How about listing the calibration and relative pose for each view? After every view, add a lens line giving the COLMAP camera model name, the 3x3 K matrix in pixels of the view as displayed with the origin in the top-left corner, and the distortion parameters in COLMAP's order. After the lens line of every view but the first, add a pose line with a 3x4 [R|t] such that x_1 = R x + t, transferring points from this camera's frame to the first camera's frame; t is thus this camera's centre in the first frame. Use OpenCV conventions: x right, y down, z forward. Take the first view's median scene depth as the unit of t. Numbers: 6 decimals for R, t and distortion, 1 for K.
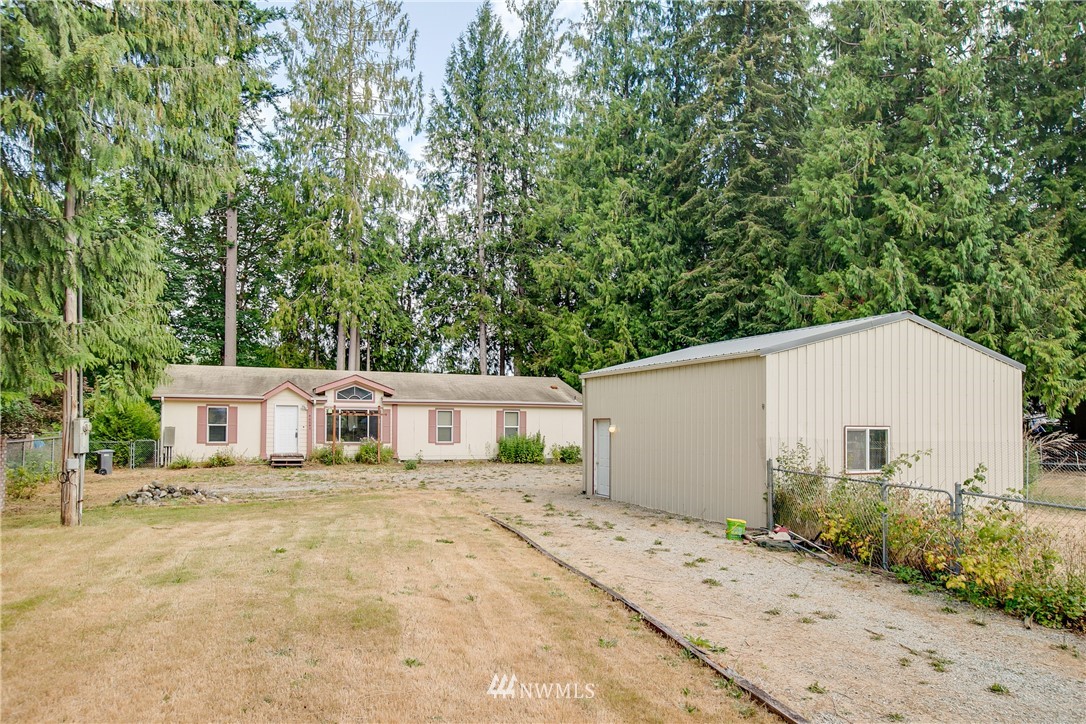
lens RADIAL K [[697.7, 0, 541.8], [0, 697.7, 407.8], [0, 0, 1]] dist [-0.037940, 0.004497]
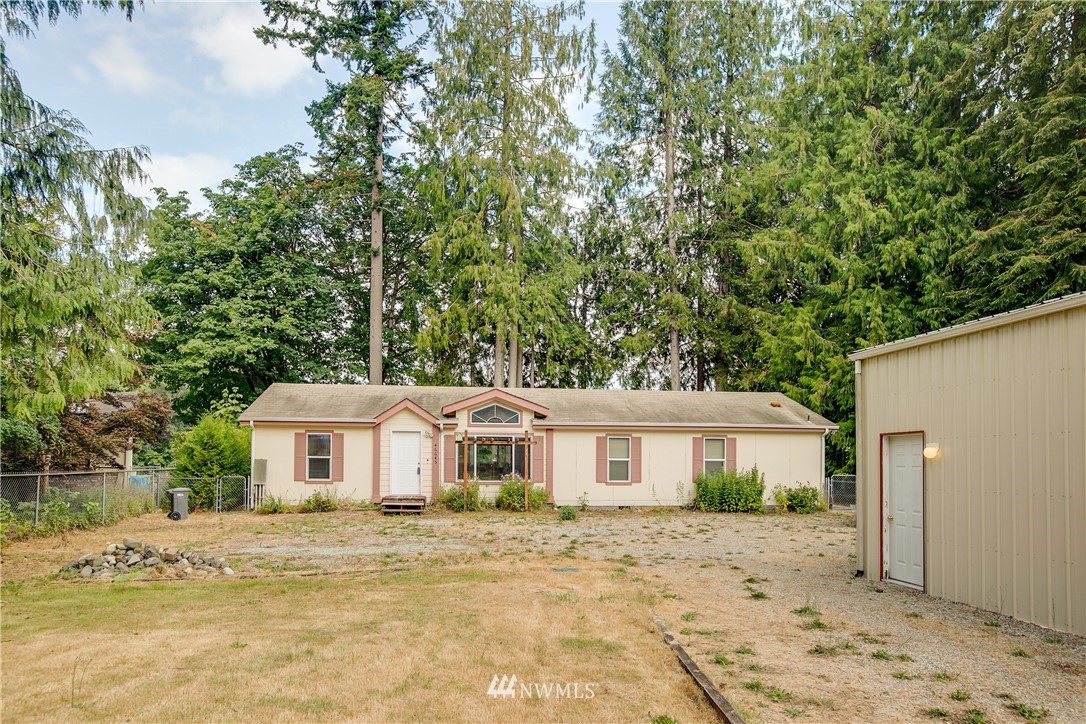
lens RADIAL K [[761.6, 0, 526.8], [0, 761.6, 451.7], [0, 0, 1]] dist [-0.033590, 0.038475]
pose [[0.960915, -0.004814, -0.276800, -0.010905], [0.006518, 0.999965, 0.005236, 0.010809], [0.276765, -0.006836, 0.960913, 0.173603]]
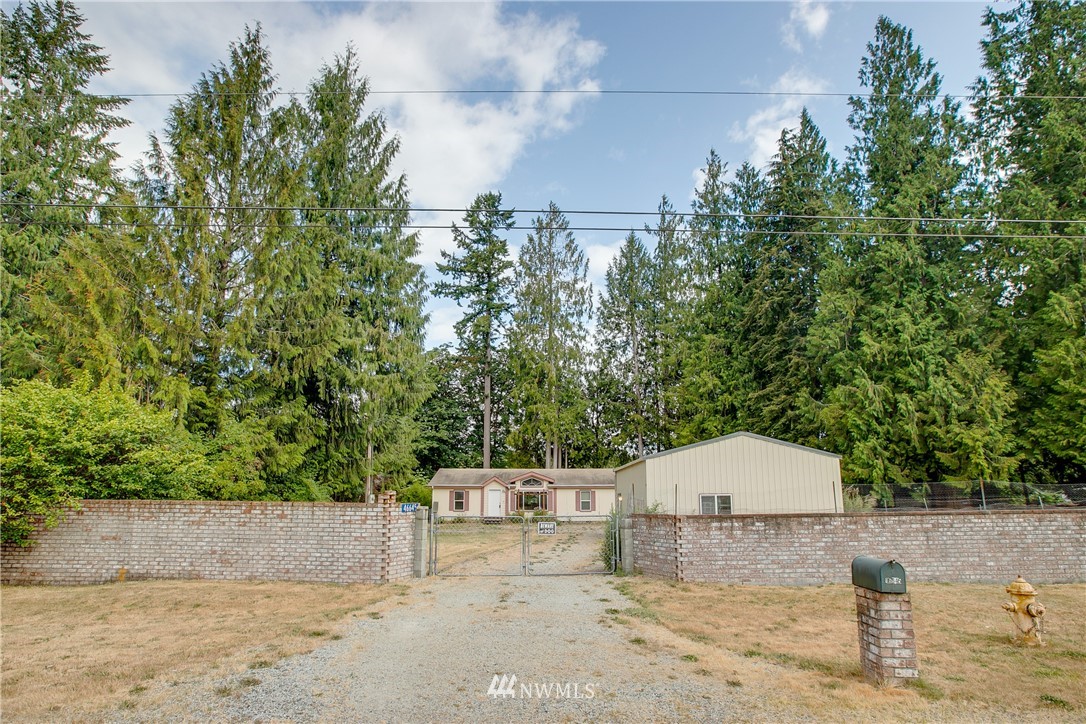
lens RADIAL K [[519.9, 0, 543.2], [0, 519.9, 418.9], [0, 0, 1]] dist [-0.042138, 0.002099]
pose [[0.927640, -0.068272, -0.367182, 0.184871], [0.017294, 0.989948, -0.140374, 0.004578], [0.373074, 0.123866, 0.919496, -0.158860]]
